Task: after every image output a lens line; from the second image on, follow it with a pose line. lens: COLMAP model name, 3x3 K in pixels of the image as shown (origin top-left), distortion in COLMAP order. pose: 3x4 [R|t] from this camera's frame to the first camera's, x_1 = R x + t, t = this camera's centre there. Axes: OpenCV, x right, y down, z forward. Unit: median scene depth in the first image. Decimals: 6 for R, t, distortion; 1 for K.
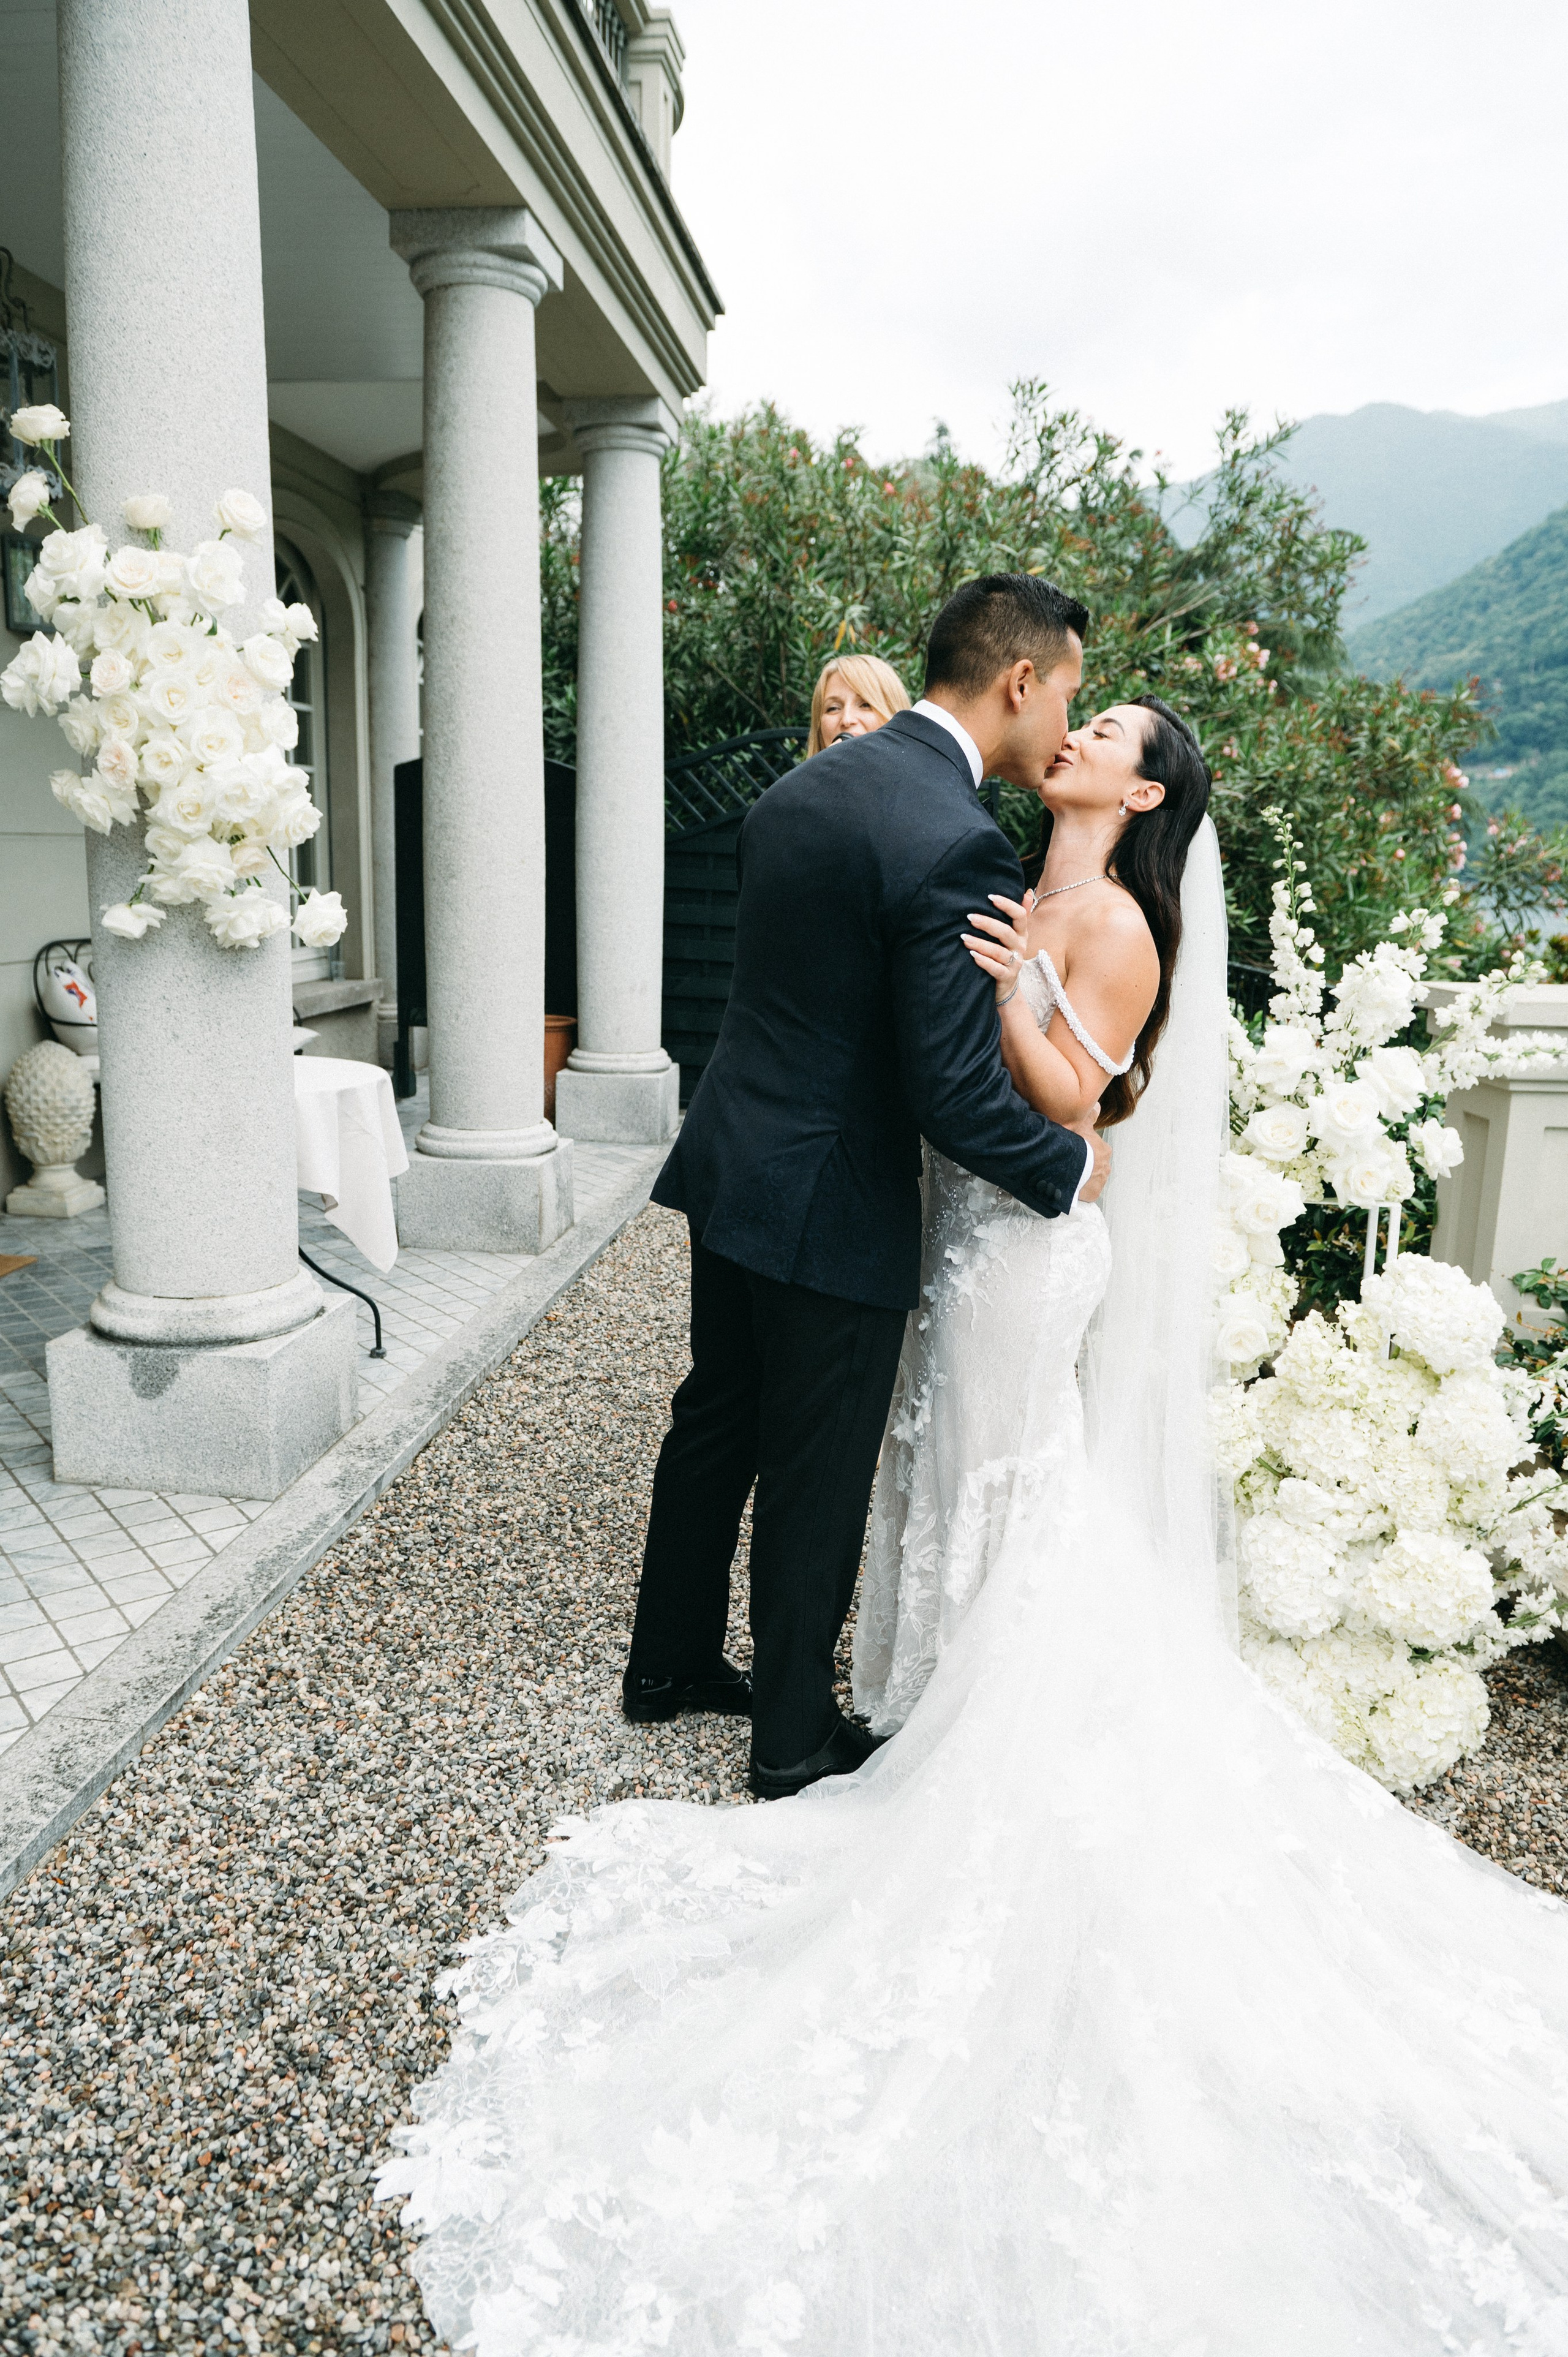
lens RADIAL K [[1626.2, 0, 773.0], [0, 1626.2, 1173.5], [0, 0, 1]] dist [-0.016291, 0.001304]
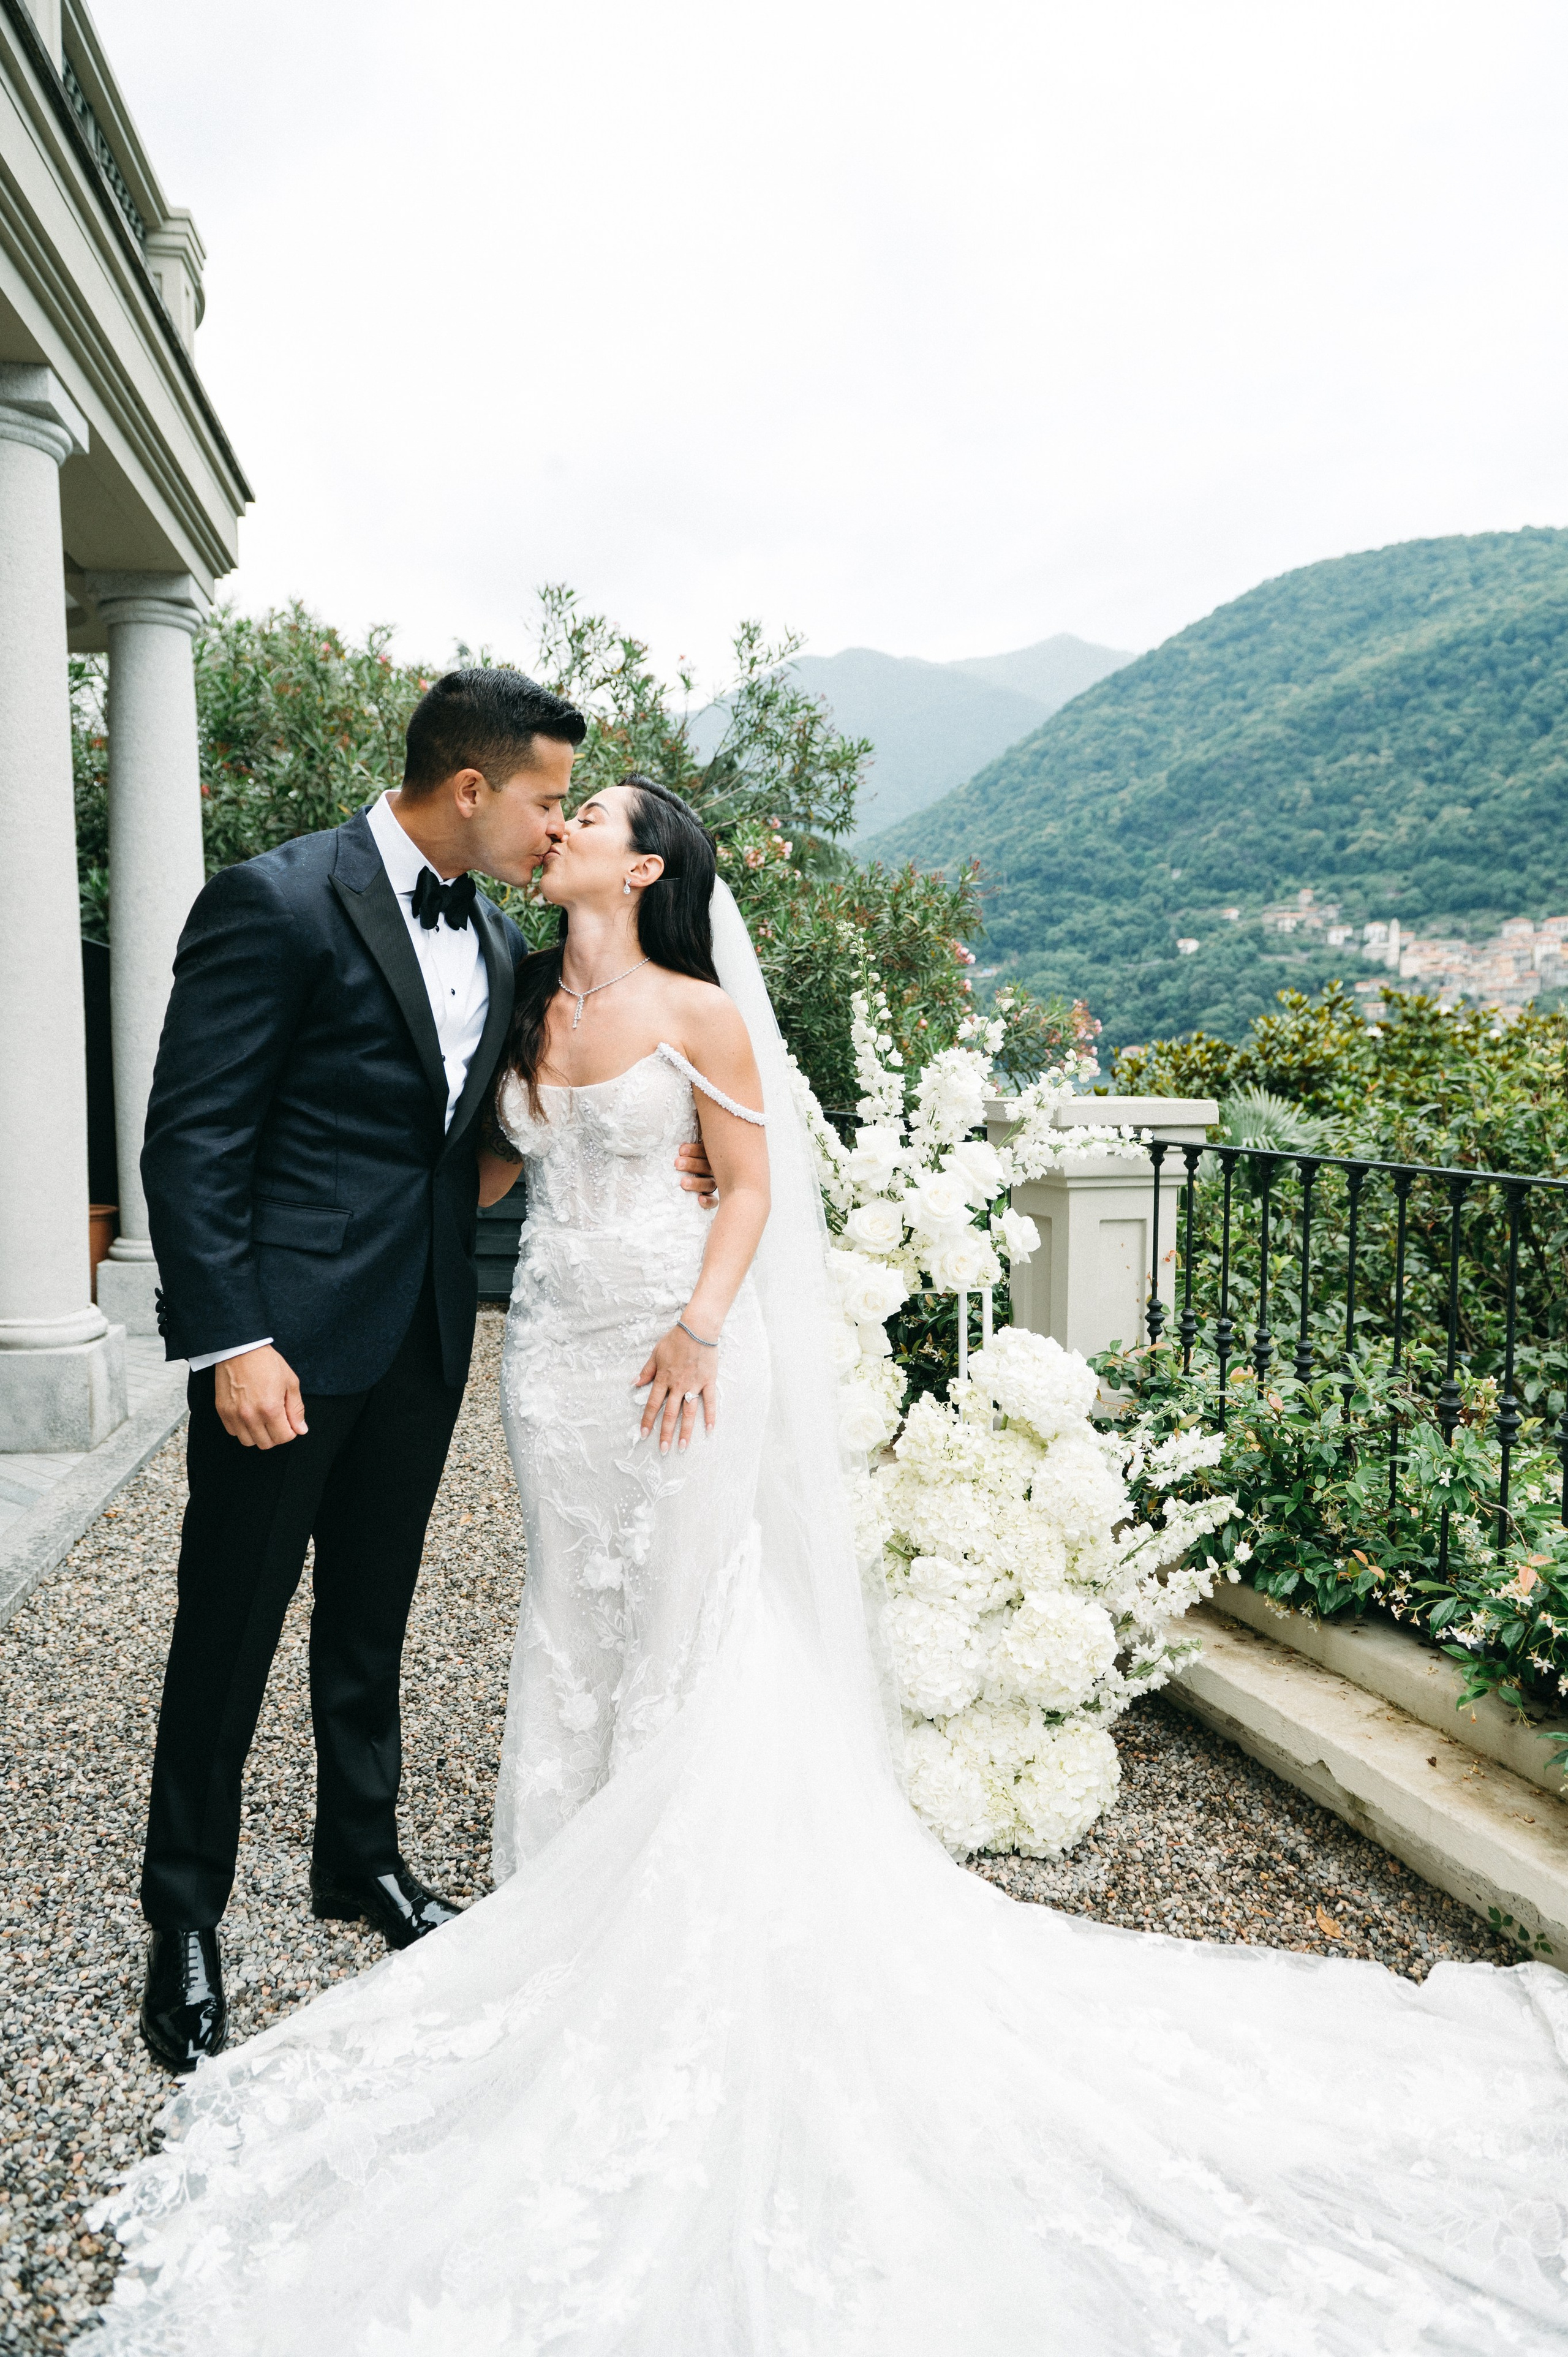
lens RADIAL K [[1615.3, 0, 789.4], [0, 1615.3, 1169.9], [0, 0, 1]] dist [-0.009727, -0.007499]
pose [[0.958212, -0.044117, 0.282638, -0.031022], [0.078527, 0.990646, -0.111596, 0.046120], [-0.275071, 0.129128, 0.952713, 0.020971]]
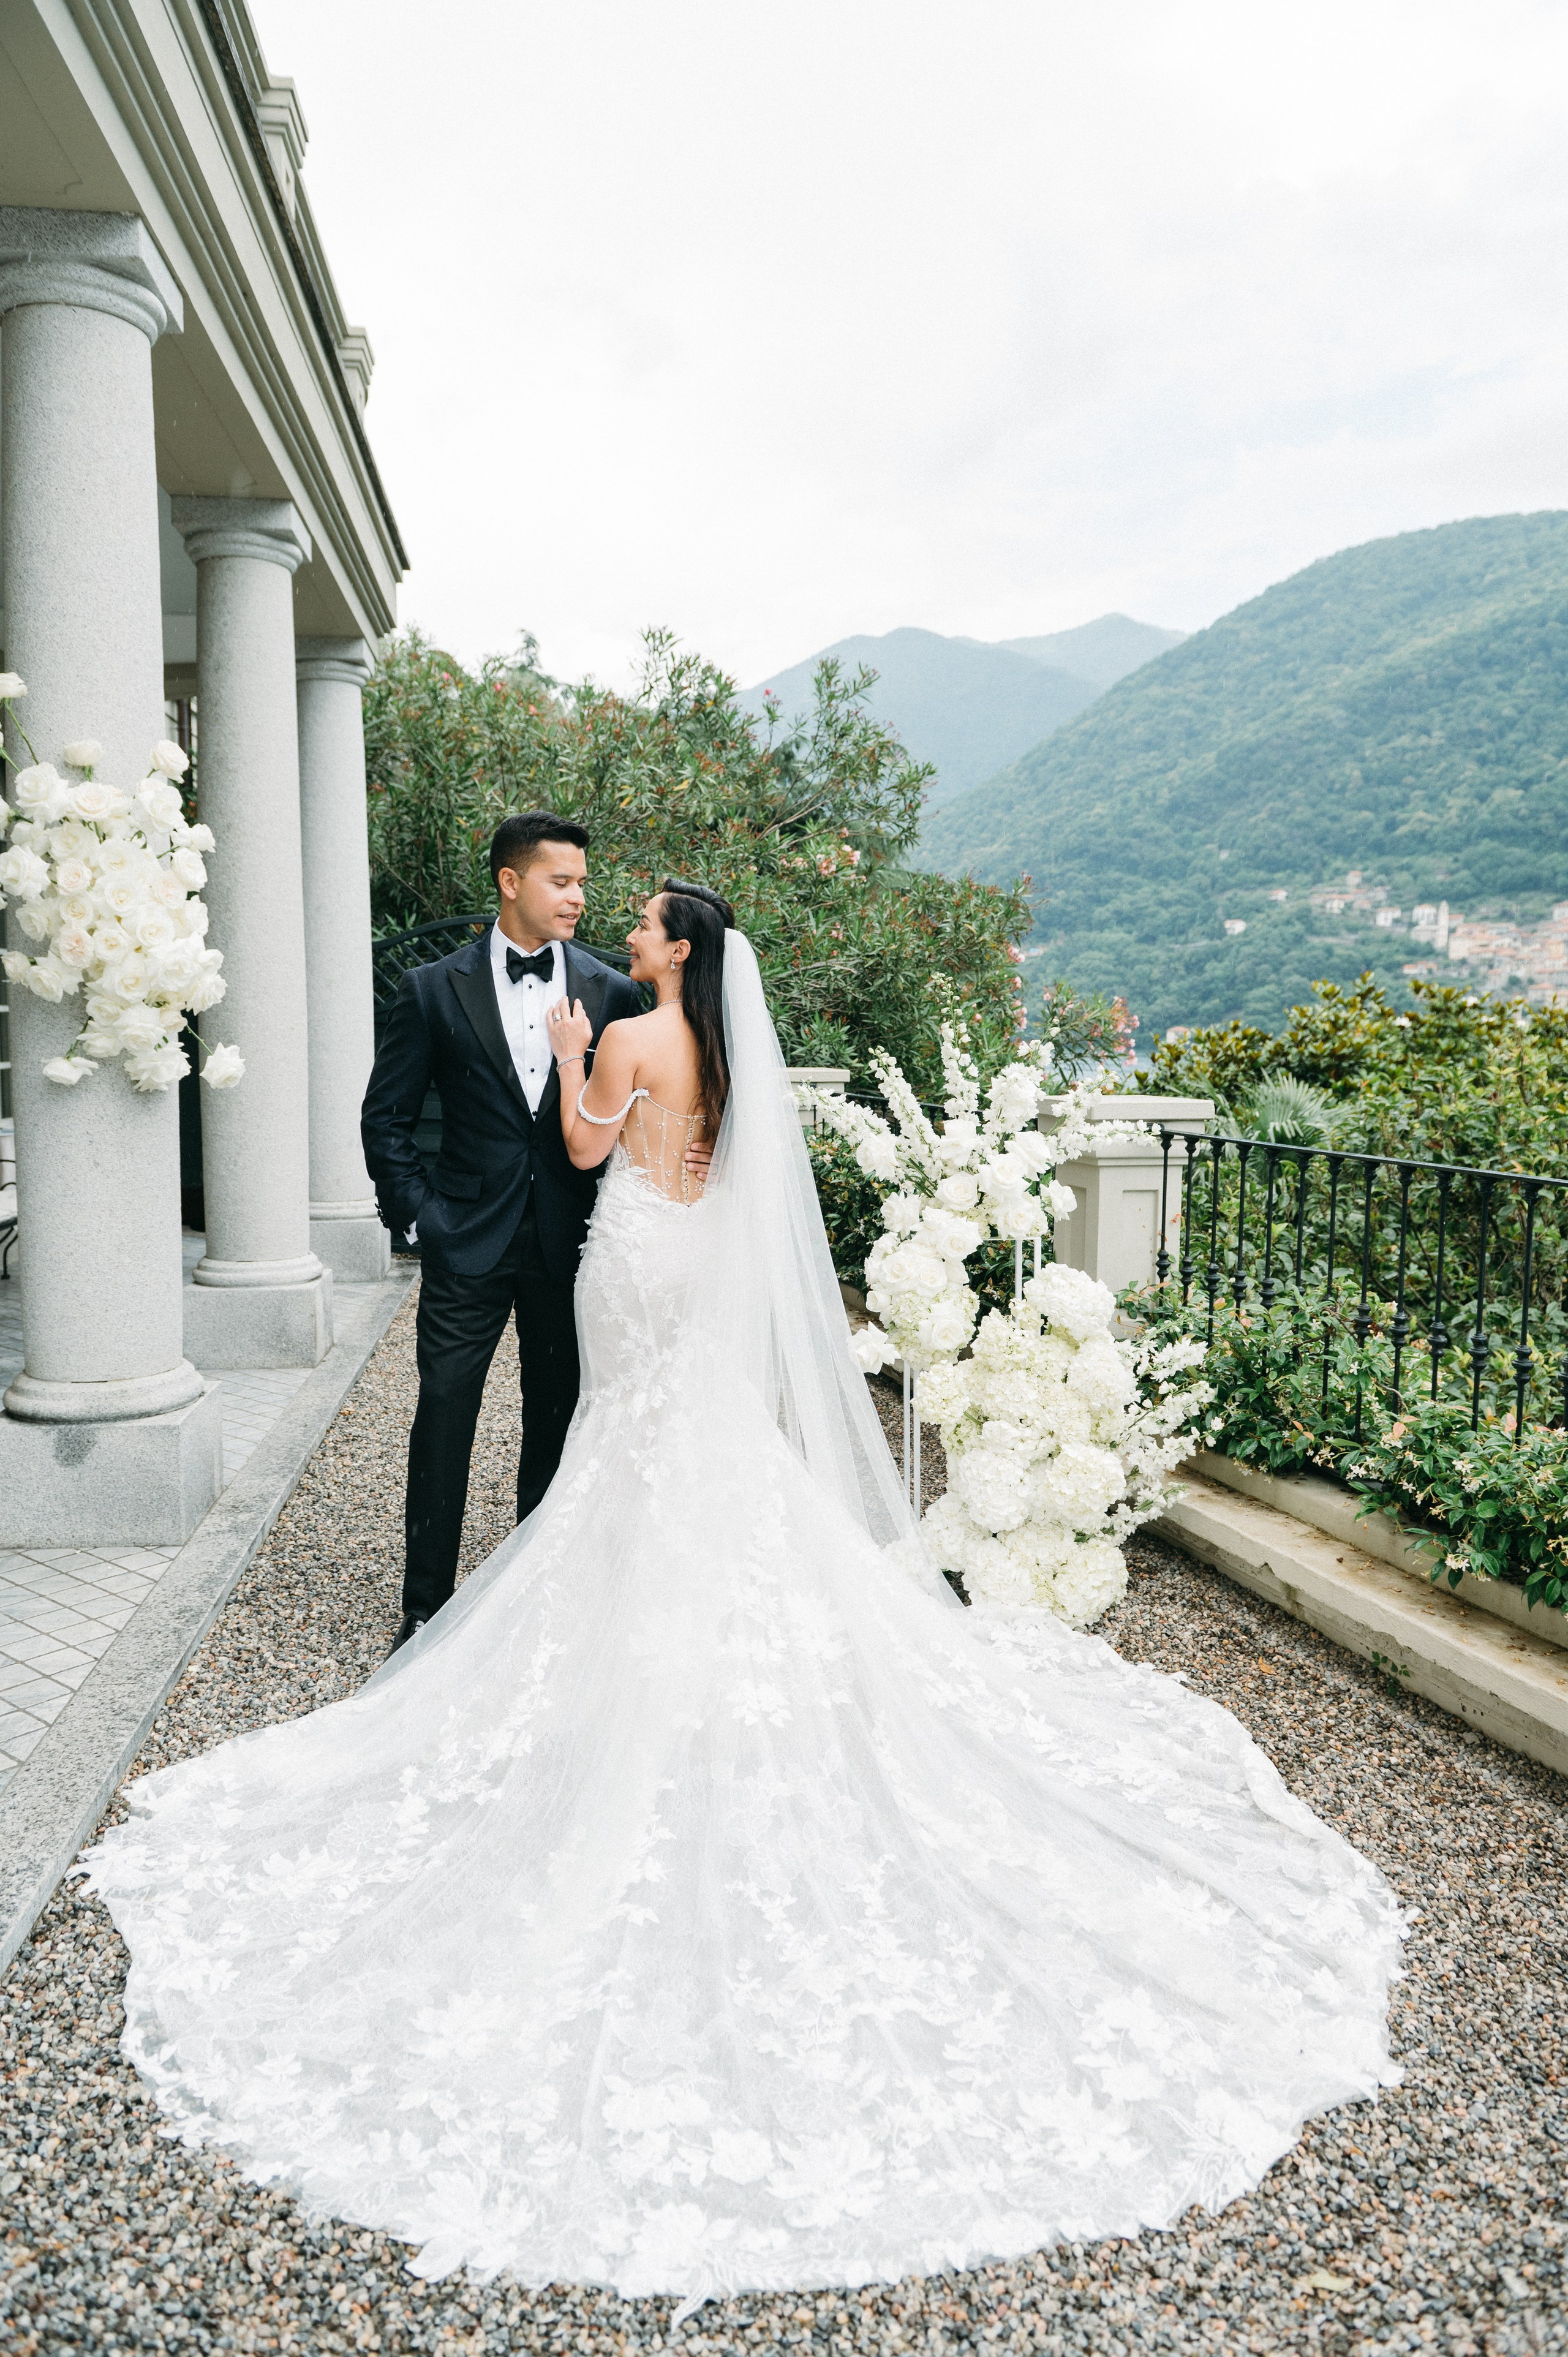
lens RADIAL K [[1593.7, 0, 782.0], [0, 1593.7, 1169.4], [0, 0, 1]] dist [-0.011895, -0.002096]
pose [[0.967470, -0.037894, 0.250133, -0.184073], [0.064534, 0.992975, -0.099178, 0.079716], [-0.244618, 0.112094, 0.963118, -0.315450]]
